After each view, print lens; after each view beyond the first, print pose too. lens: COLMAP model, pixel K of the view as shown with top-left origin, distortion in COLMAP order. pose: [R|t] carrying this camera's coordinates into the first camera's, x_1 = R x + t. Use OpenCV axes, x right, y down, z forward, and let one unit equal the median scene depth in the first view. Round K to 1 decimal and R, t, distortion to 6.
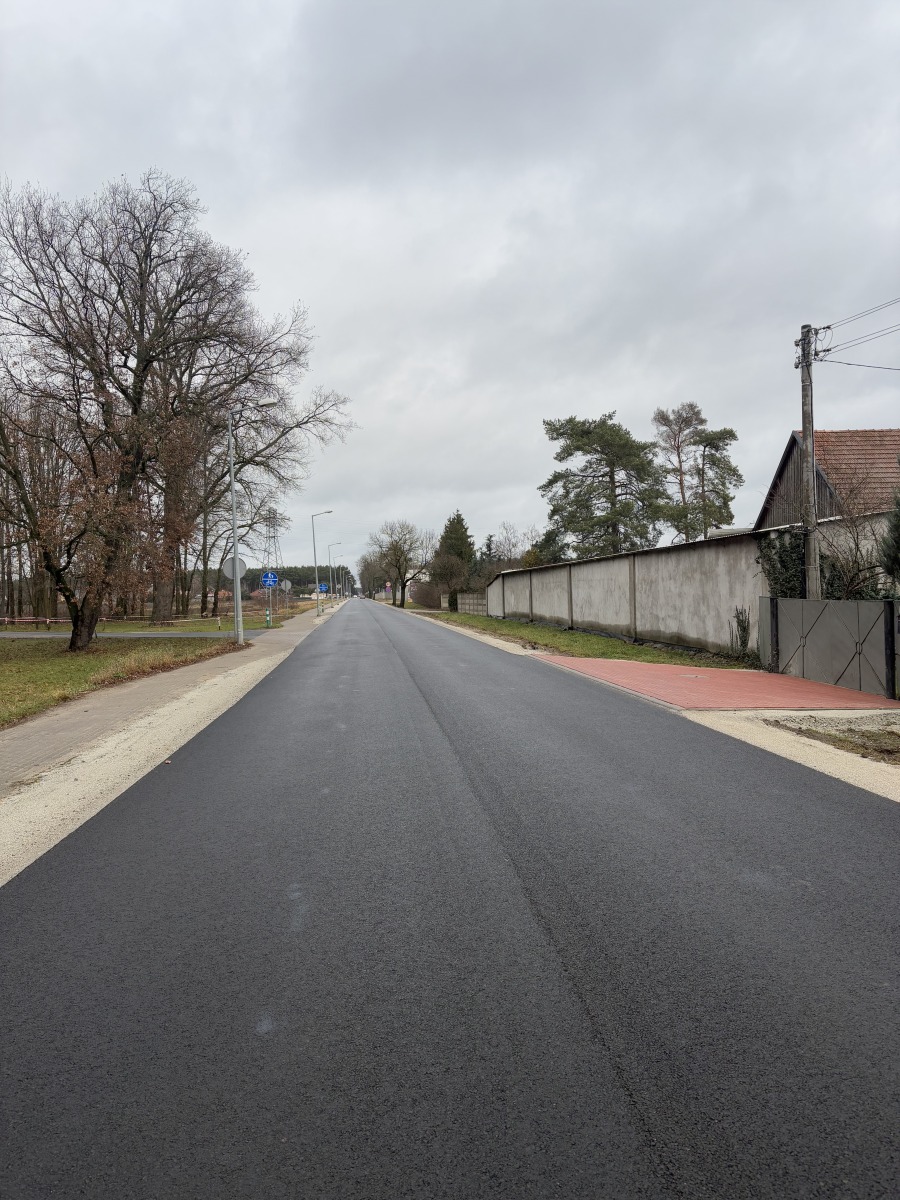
lens RADIAL K [[900.1, 0, 450.0], [0, 900.1, 600.0], [0, 0, 1]] dist [0.037592, -0.002725]
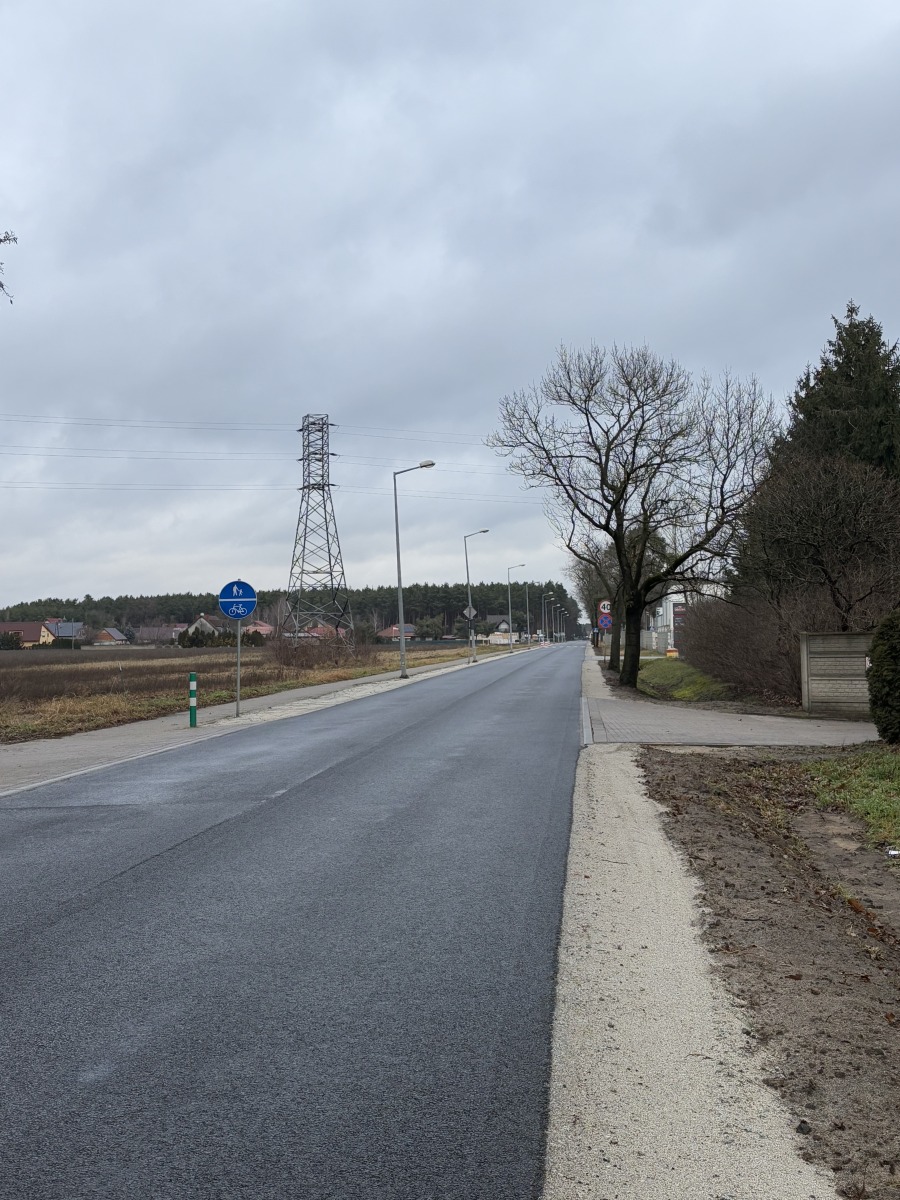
lens RADIAL K [[1509.8, 0, 450.0], [0, 1509.8, 600.0], [0, 0, 1]] dist [0.166029, -0.013159]
pose [[0.980941, 0.006036, -0.194212, -0.019092], [-0.011772, 0.999527, -0.028396, -0.003692], [0.193949, 0.030141, 0.980549, 0.558087]]
